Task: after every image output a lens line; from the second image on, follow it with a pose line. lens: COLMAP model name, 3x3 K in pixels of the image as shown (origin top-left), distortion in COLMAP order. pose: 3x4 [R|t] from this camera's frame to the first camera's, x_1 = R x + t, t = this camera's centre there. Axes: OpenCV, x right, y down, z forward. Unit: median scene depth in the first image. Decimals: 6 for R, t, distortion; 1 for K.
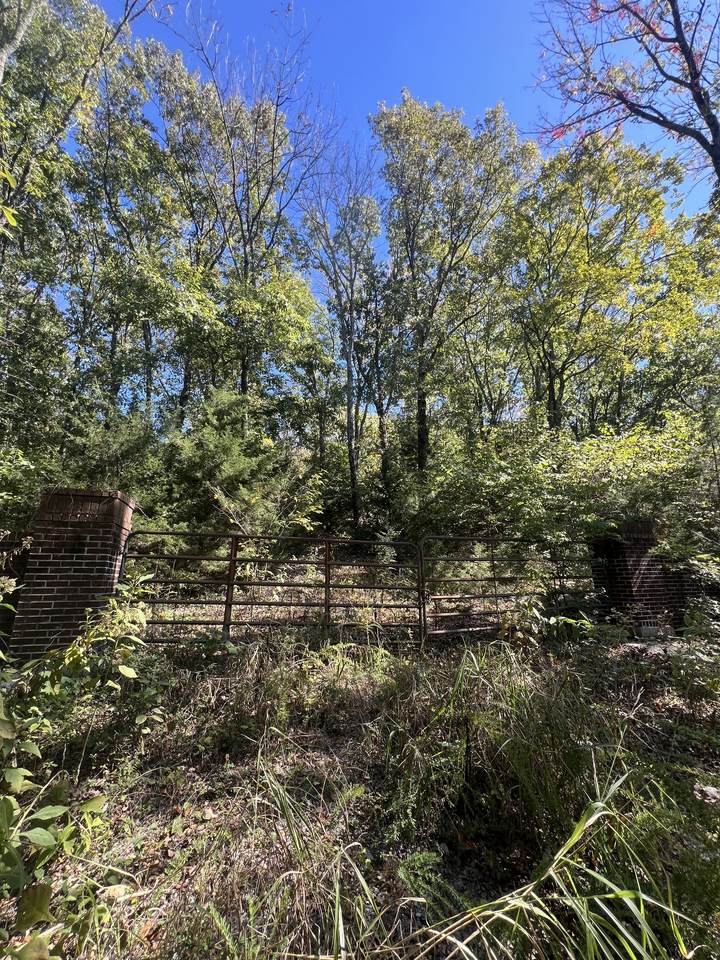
lens RADIAL K [[383.7, 0, 365.3], [0, 383.7, 478.5], [0, 0, 1]] dist [0.001182, 0.000016]
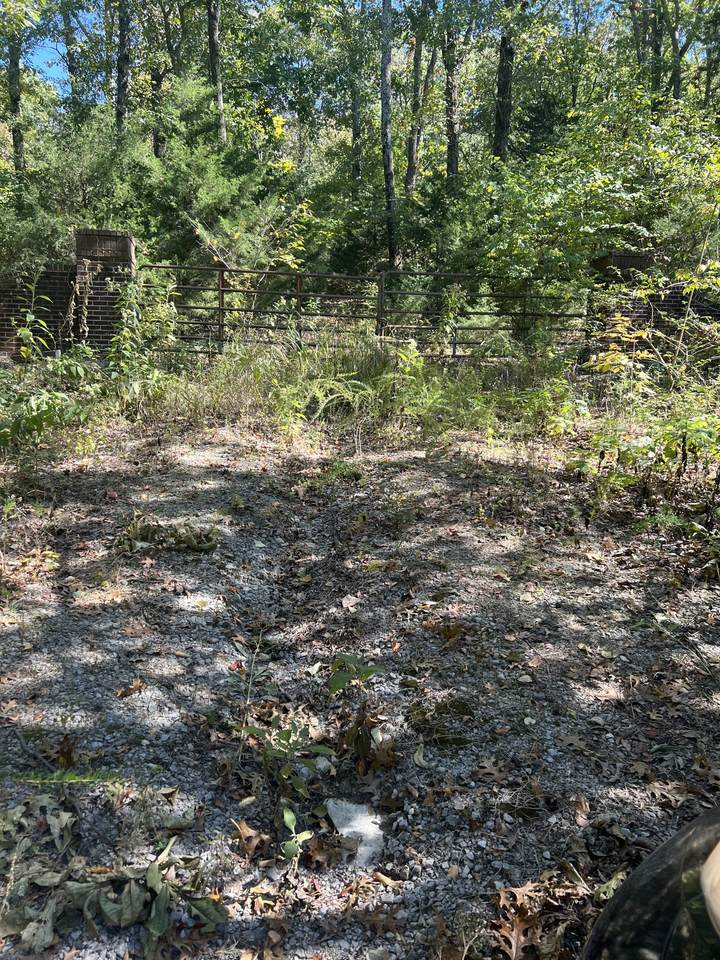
lens RADIAL K [[717.9, 0, 361.1], [0, 717.9, 483.5], [0, 0, 1]] dist [0.005087, -0.001566]
pose [[0.990470, 0.040942, -0.131506, 0.226107], [0.014211, 0.919322, 0.393249, -0.060884], [0.136997, -0.391370, 0.909979, -0.669748]]
